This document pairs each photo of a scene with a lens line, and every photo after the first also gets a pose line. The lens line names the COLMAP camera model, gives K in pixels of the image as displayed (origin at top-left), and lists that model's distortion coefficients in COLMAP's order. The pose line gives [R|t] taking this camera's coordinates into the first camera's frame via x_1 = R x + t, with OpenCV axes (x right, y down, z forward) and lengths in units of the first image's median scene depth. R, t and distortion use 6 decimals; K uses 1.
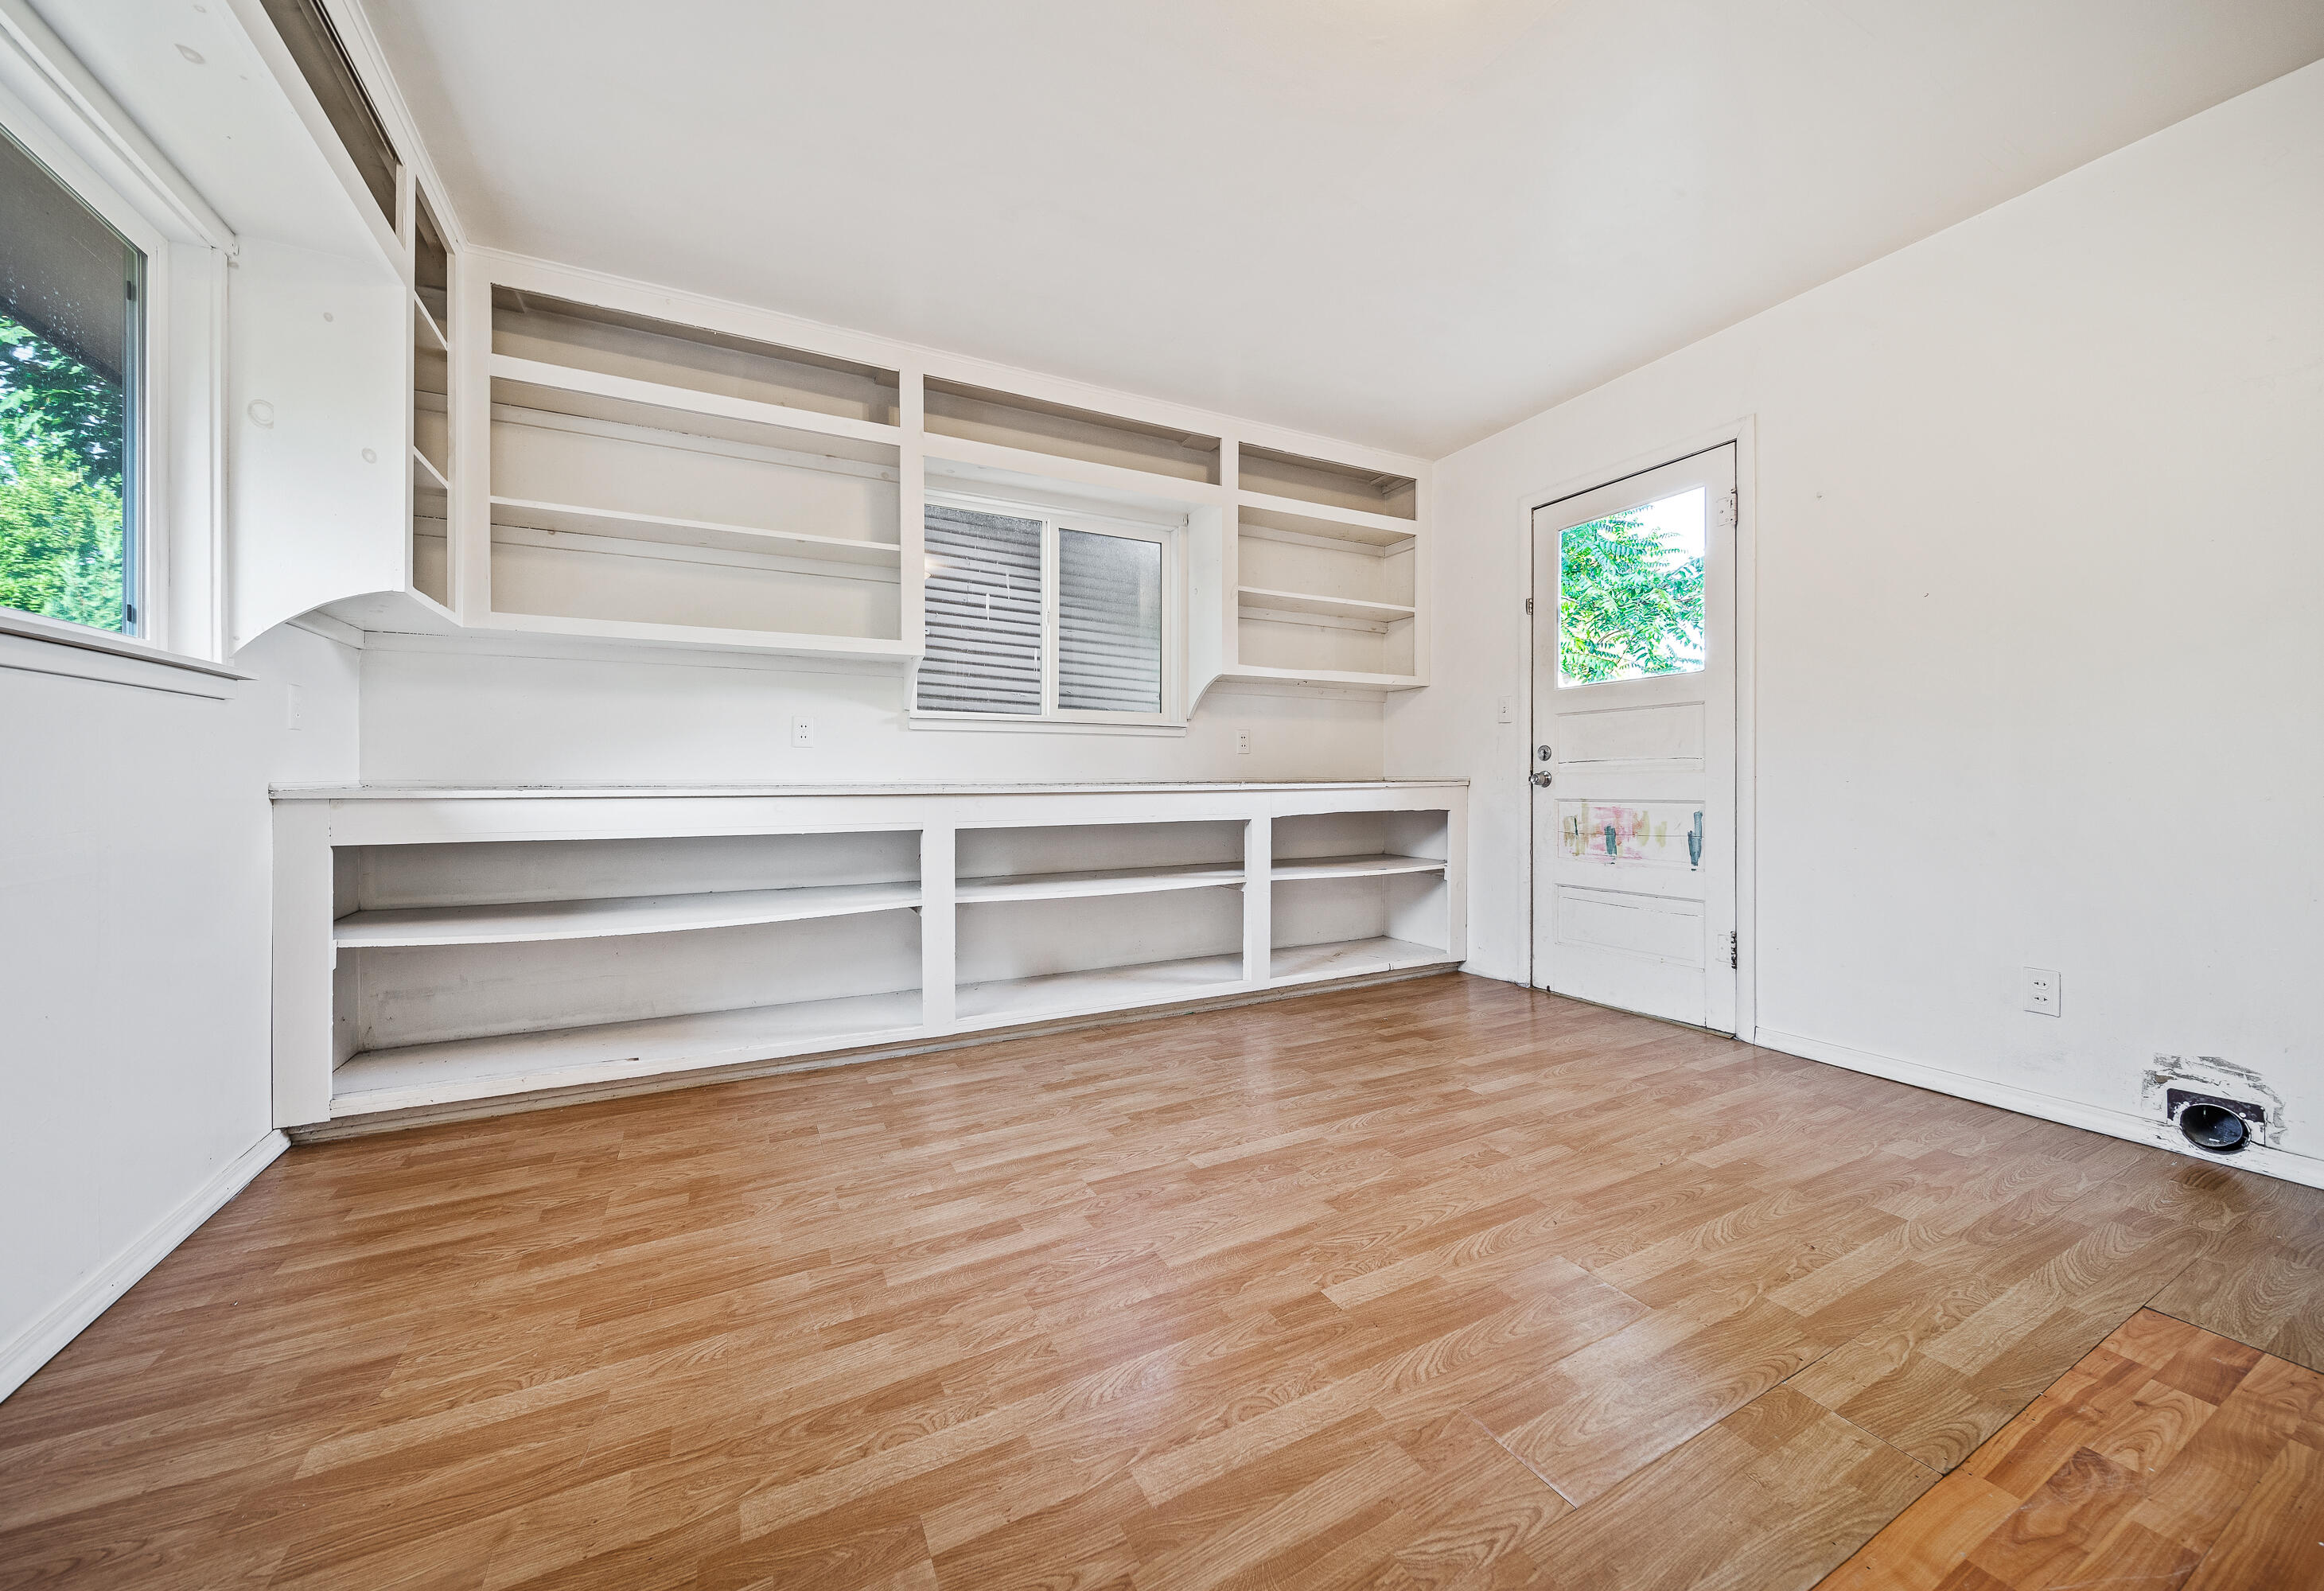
lens RADIAL K [[843.4, 0, 1161.1], [0, 843.4, 785.5], [0, 0, 1]] dist [-0.000835, -0.000218]
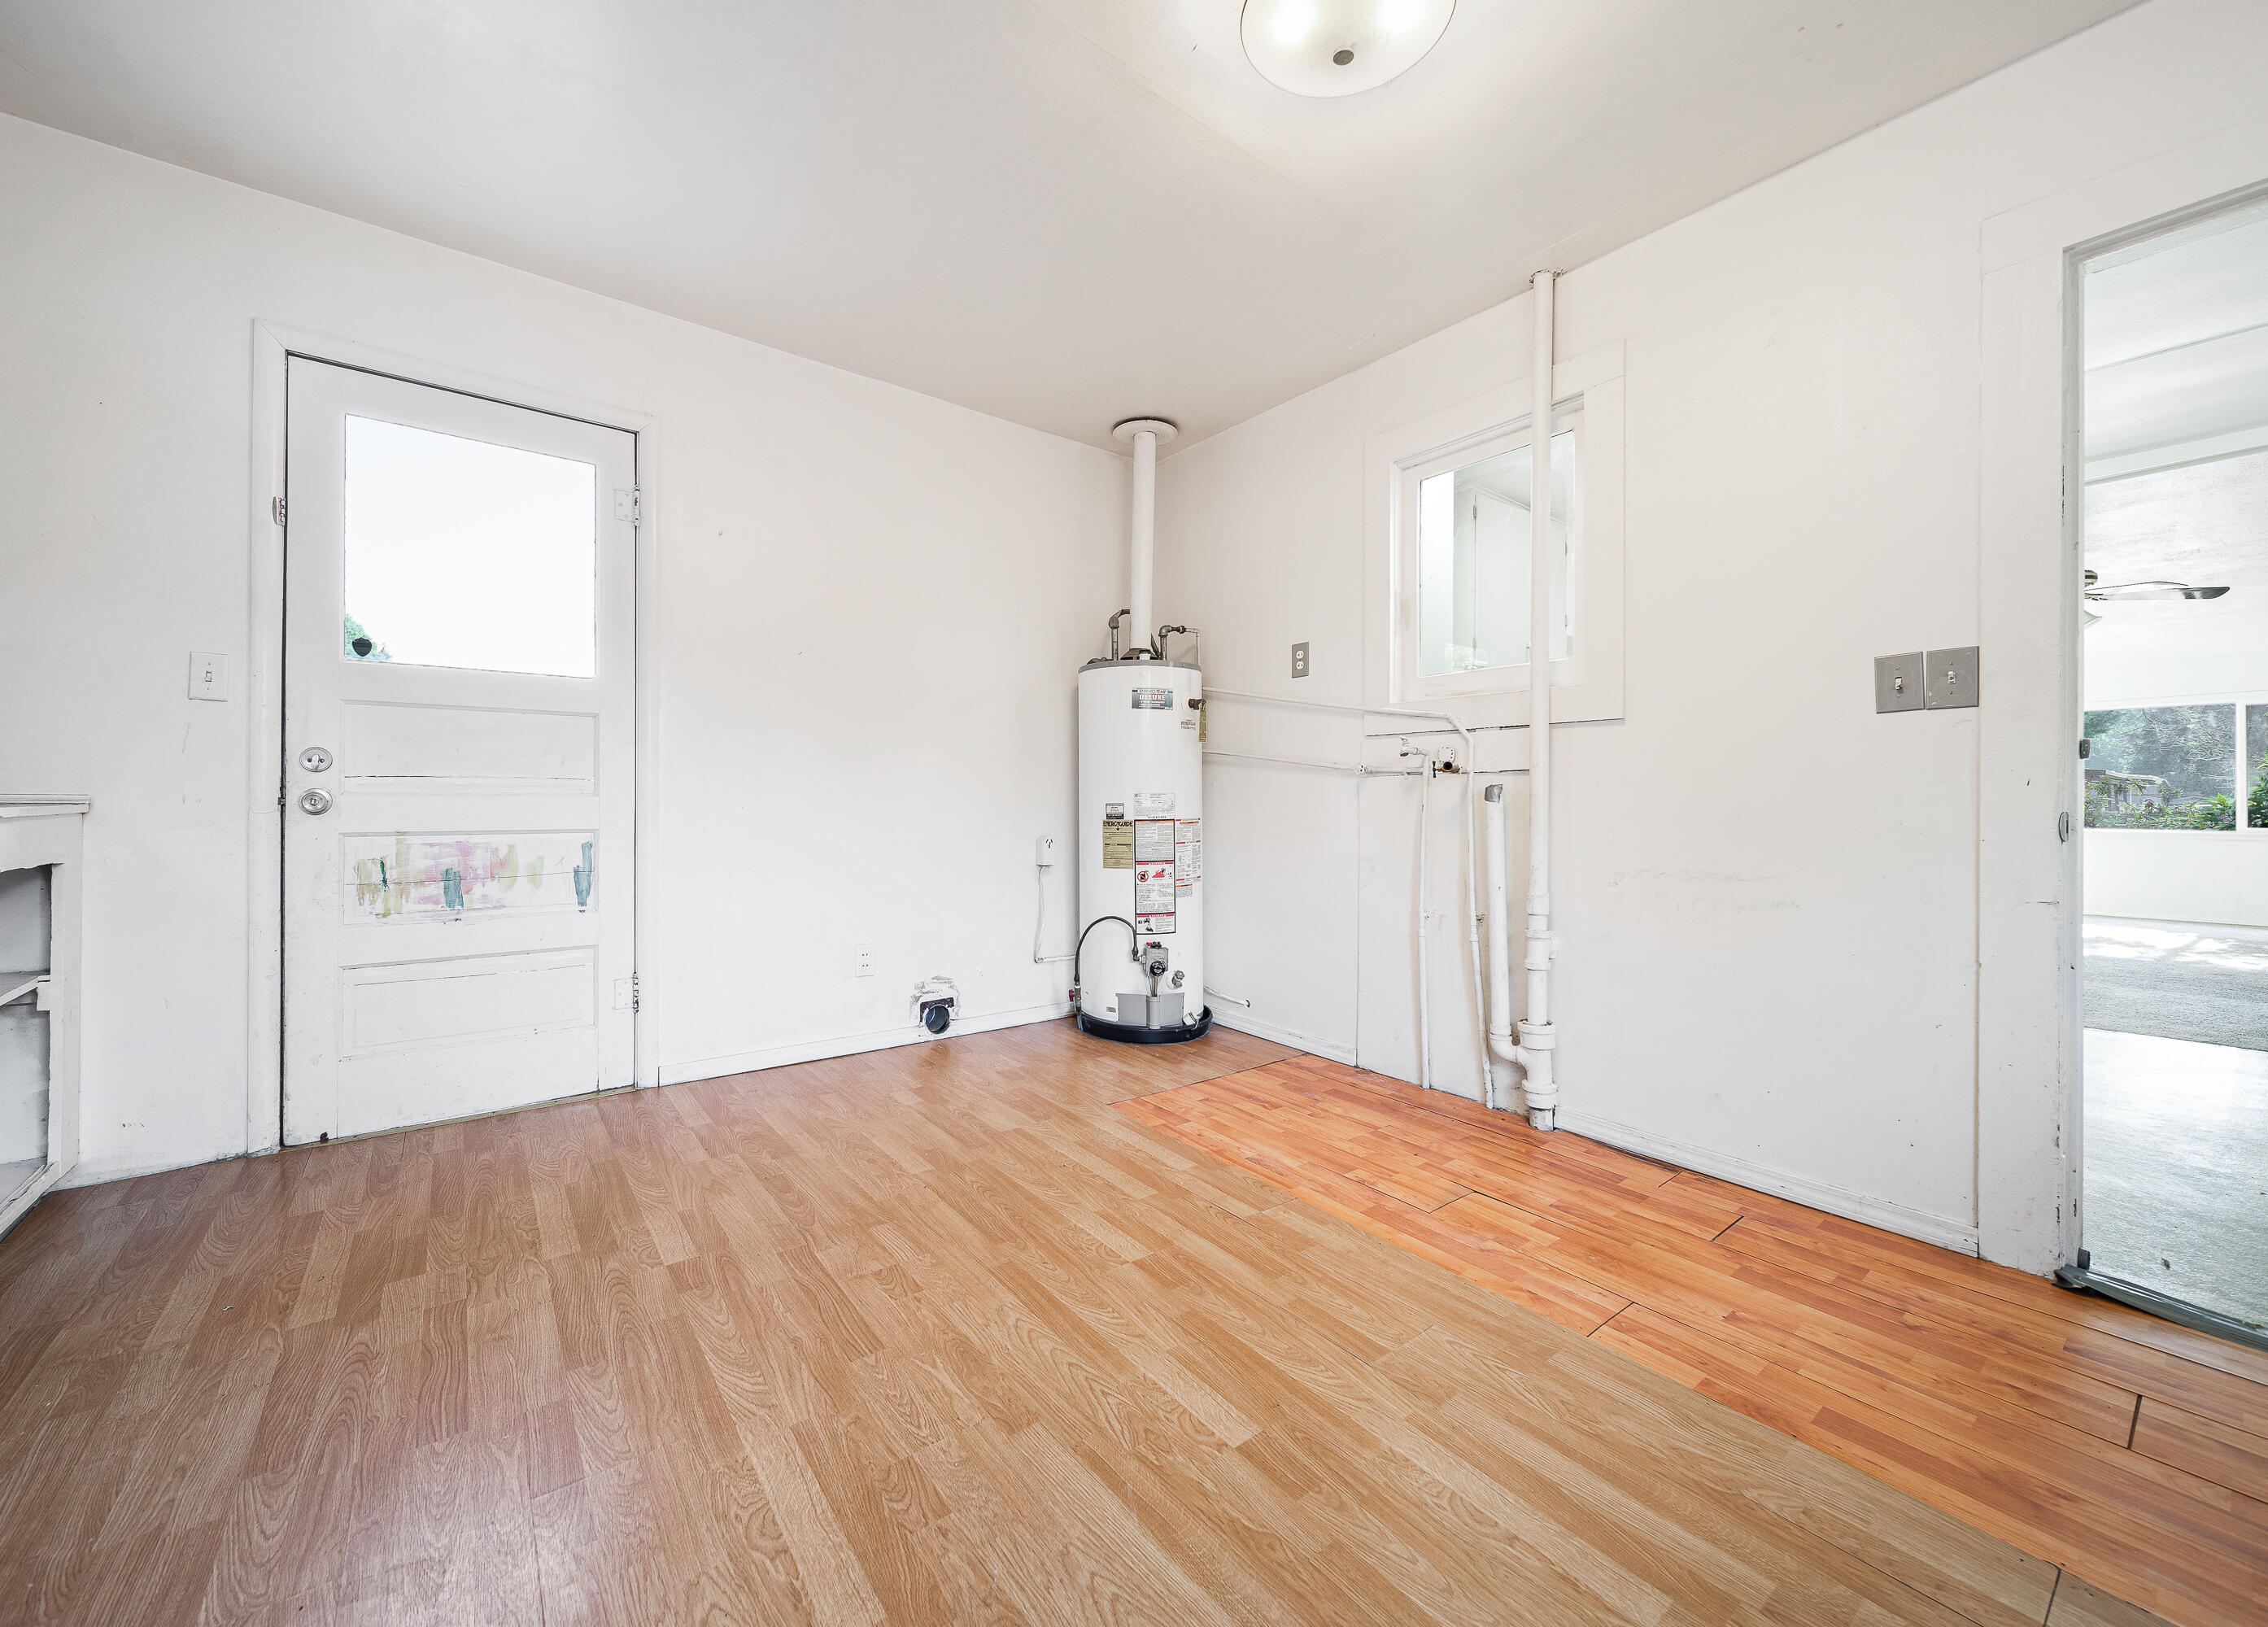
lens RADIAL K [[856.7, 0, 1088.5], [0, 856.7, 809.2], [0, 0, 1]] dist [0.000137, -0.000020]
pose [[-0.152401, -0.002114, 0.988317, -0.364633], [-0.002078, 0.999996, 0.001819, -0.006453], [-0.988317, -0.001776, -0.152404, 0.773489]]
